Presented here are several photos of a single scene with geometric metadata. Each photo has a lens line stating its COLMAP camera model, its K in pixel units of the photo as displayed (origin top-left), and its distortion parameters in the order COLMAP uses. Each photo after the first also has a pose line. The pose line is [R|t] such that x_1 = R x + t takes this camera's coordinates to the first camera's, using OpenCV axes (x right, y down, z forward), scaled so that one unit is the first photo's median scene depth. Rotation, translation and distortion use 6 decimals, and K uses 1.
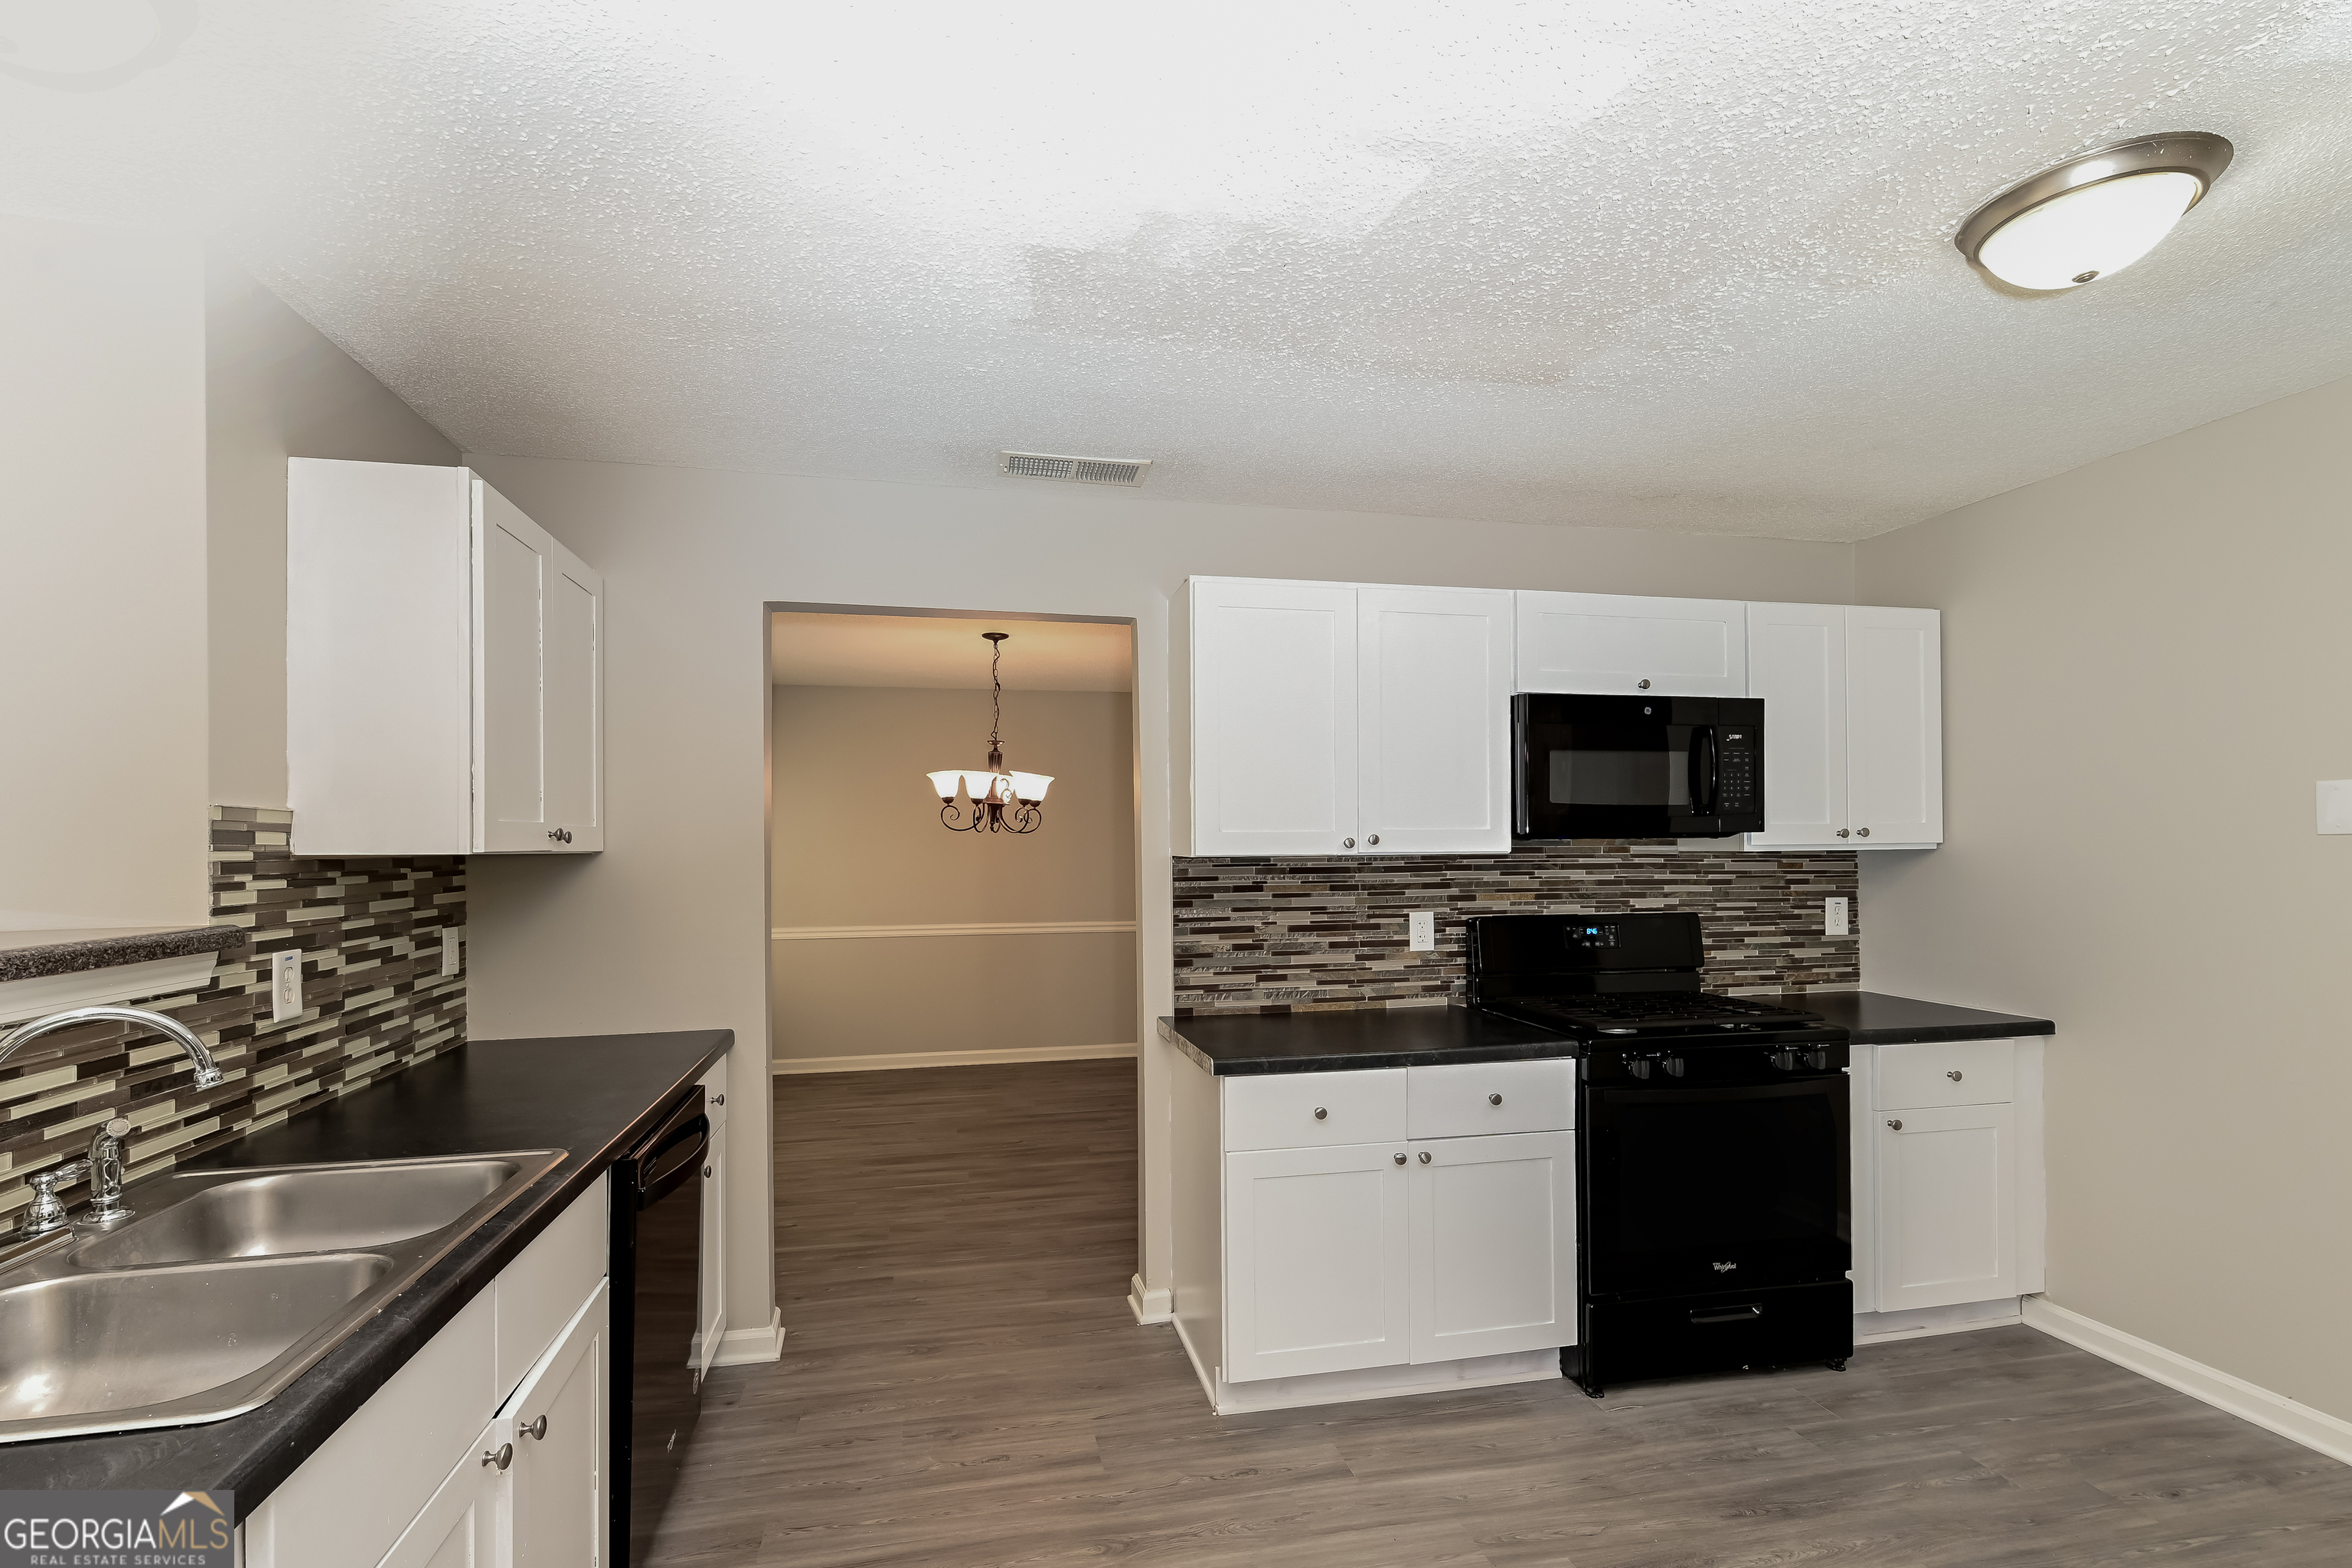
lens RADIAL K [[1042.8, 0, 1172.3], [0, 1042.8, 848.0], [0, 0, 1]] dist [-0.001143, 0.000032]
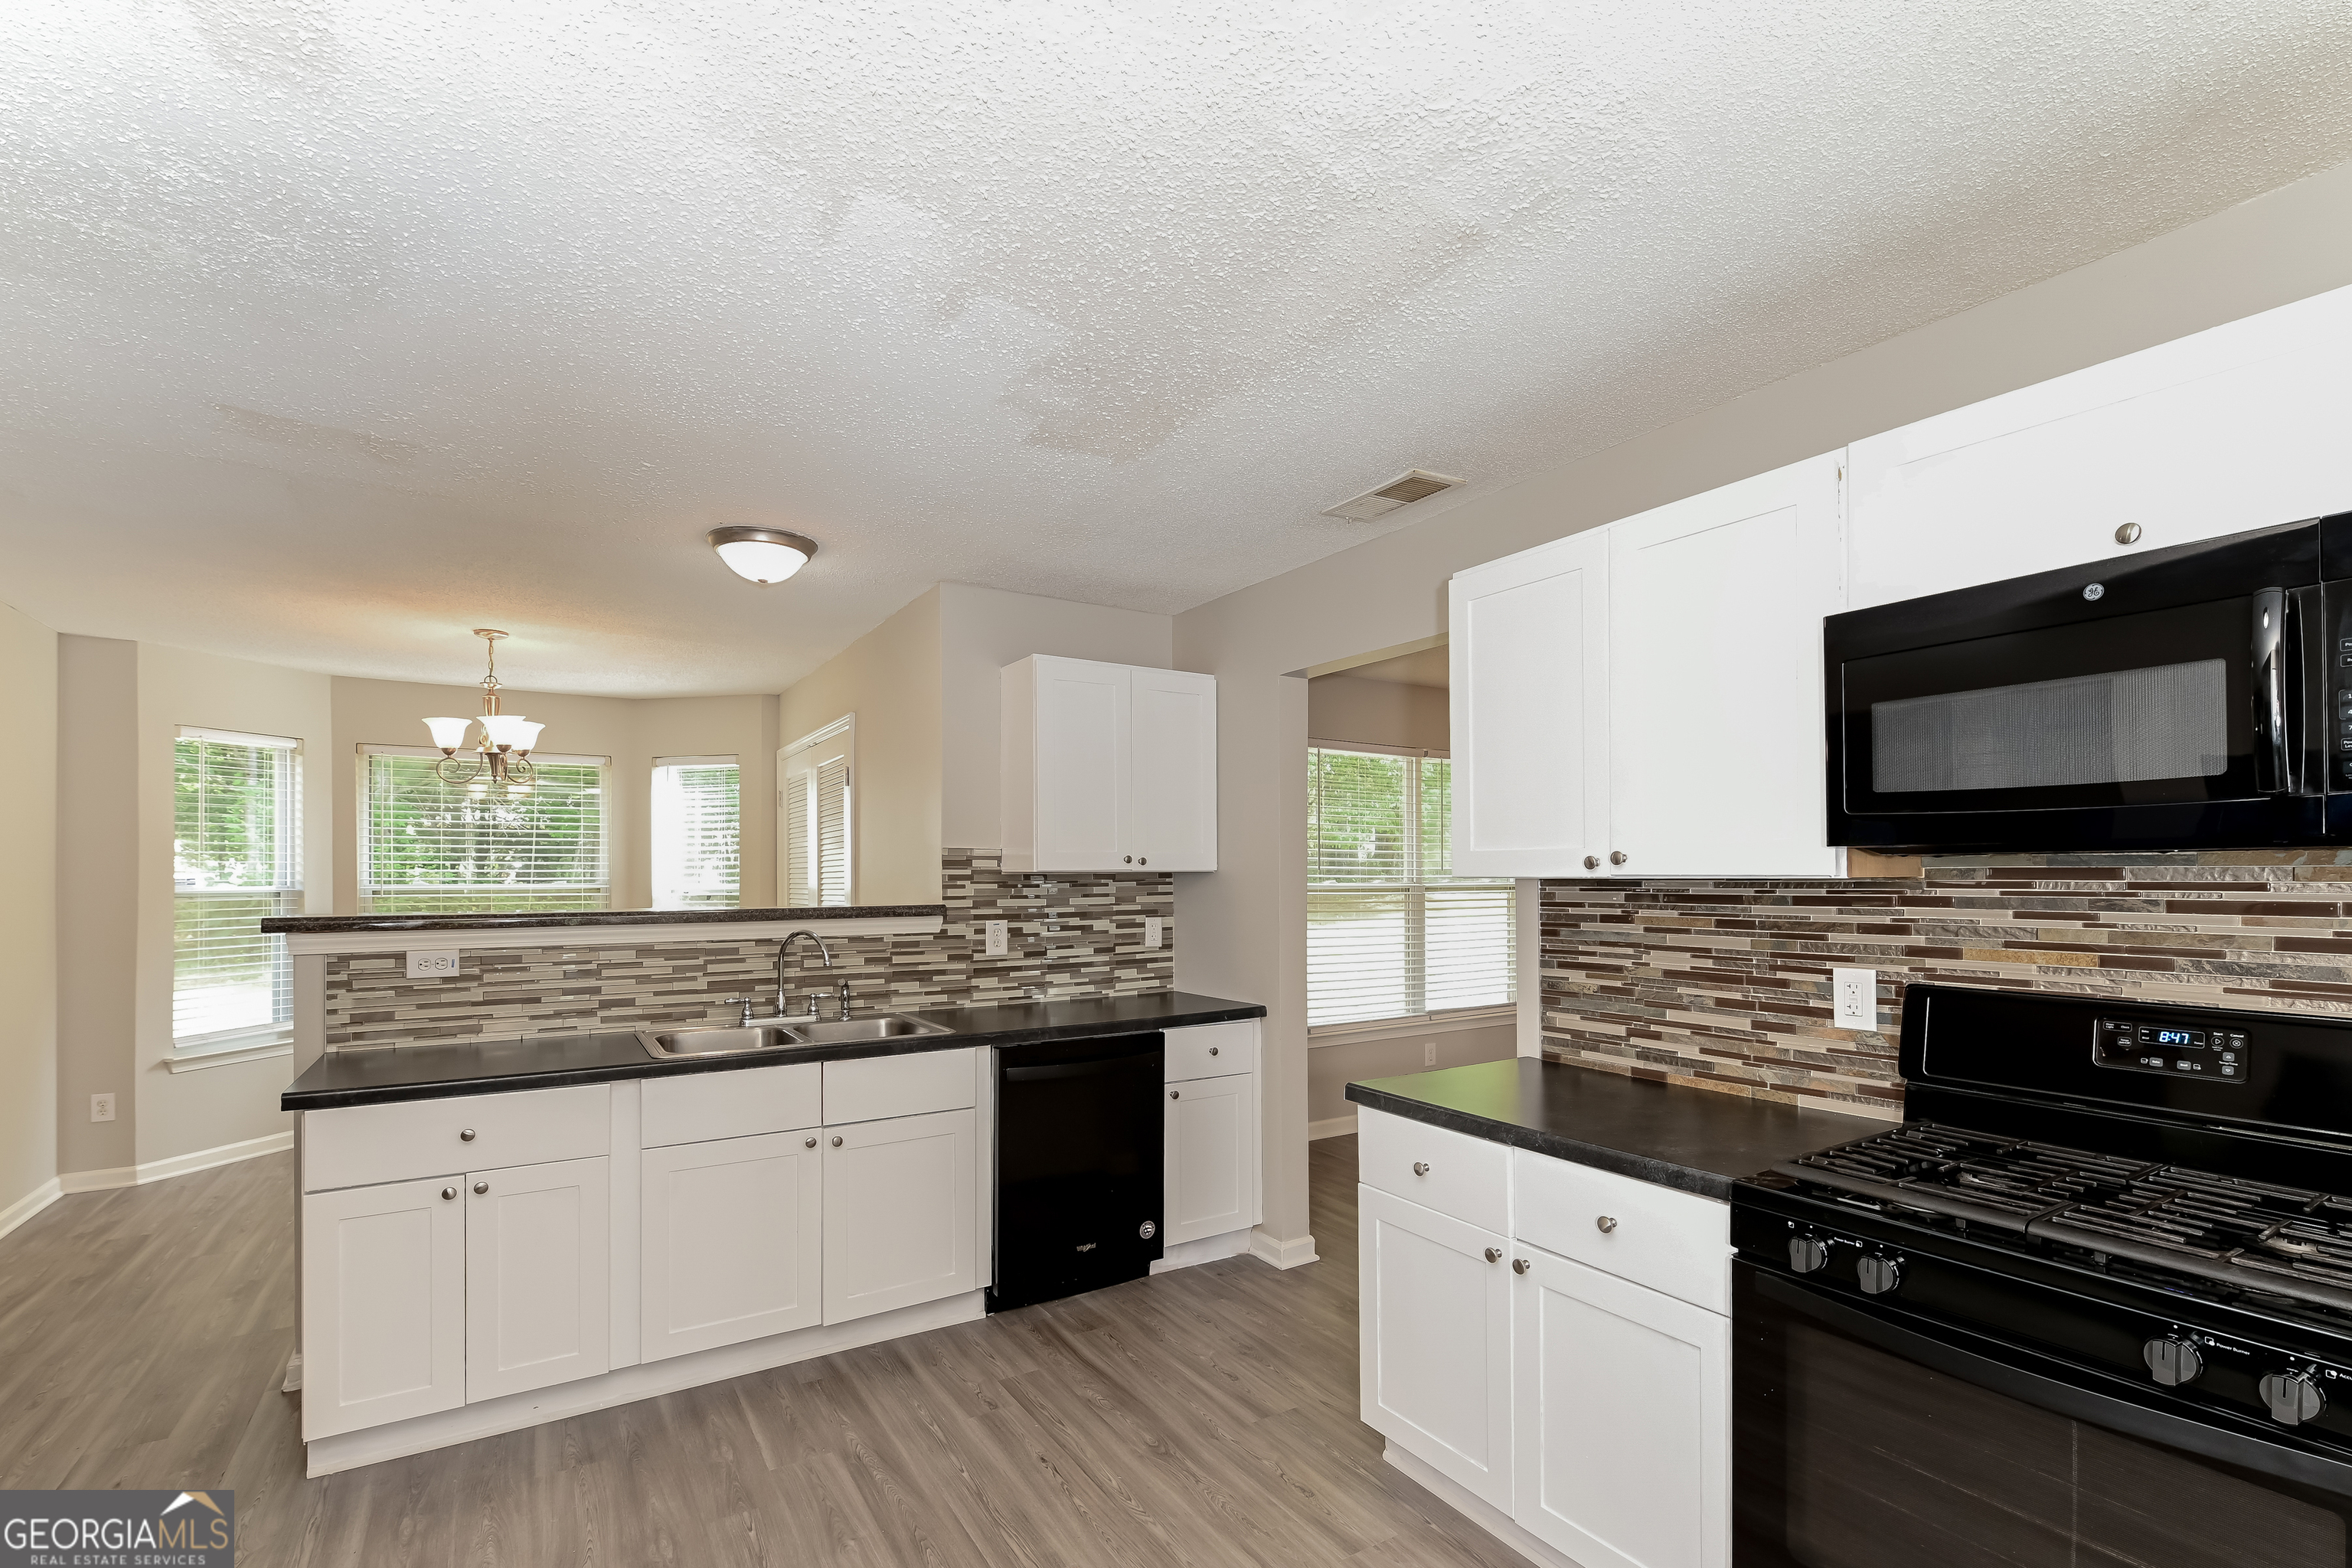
lens RADIAL K [[1074.5, 0, 1178.4], [0, 1074.5, 873.0], [0, 0, 1]] dist [0.000707, 0.000153]
pose [[0.342290, 0.005184, -0.939580, 0.737353], [0.000107, 0.999985, 0.005556, -0.001299], [0.939595, -0.002002, 0.342284, 0.393063]]
